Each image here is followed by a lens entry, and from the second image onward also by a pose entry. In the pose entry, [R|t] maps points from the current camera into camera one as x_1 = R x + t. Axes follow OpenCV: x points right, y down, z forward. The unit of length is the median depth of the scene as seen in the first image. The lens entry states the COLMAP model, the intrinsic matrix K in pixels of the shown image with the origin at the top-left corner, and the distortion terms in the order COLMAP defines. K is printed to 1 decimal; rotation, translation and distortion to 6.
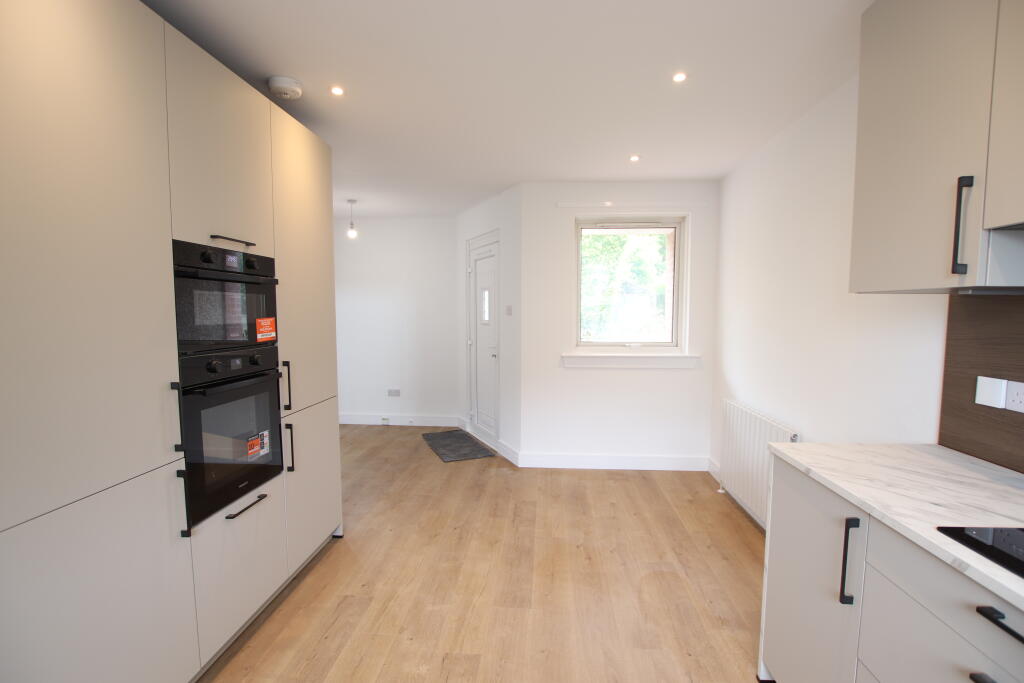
lens RADIAL K [[471.1, 0, 511.7], [0, 471.1, 345.7], [0, 0, 1]] dist [-0.034676, 0.002584]
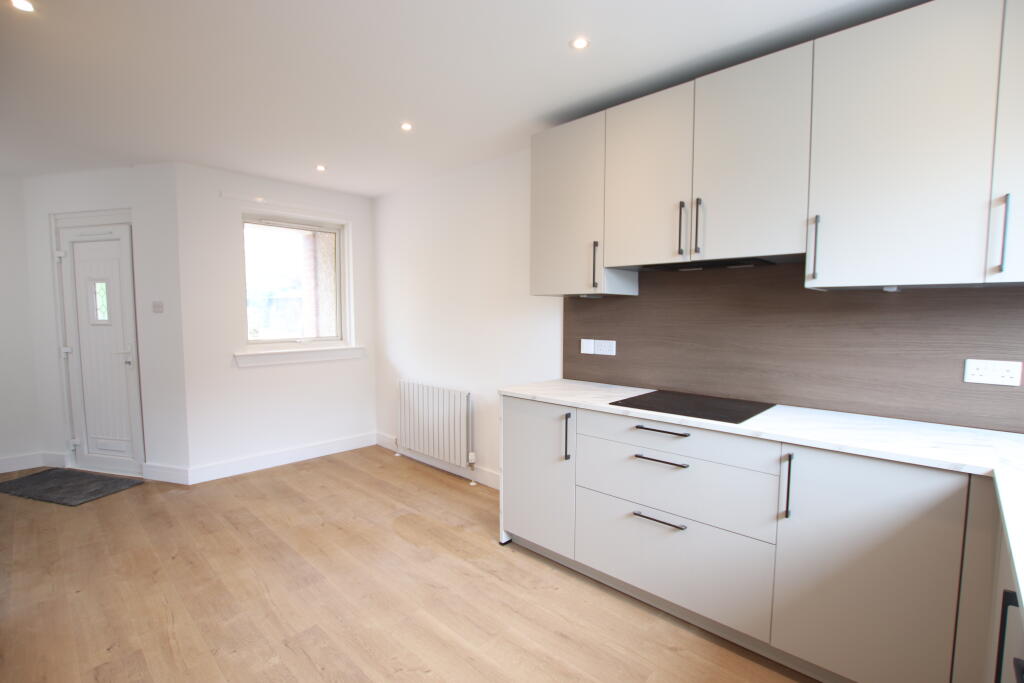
lens RADIAL K [[471.1, 0, 509.1], [0, 471.1, 342.7], [0, 0, 1]] dist [-0.034676, 0.002584]
pose [[0.636992, -0.049088, 0.769306, -0.292812], [0.055089, 0.998318, 0.018086, 0.010990], [-0.768899, 0.030860, 0.638625, -0.022316]]
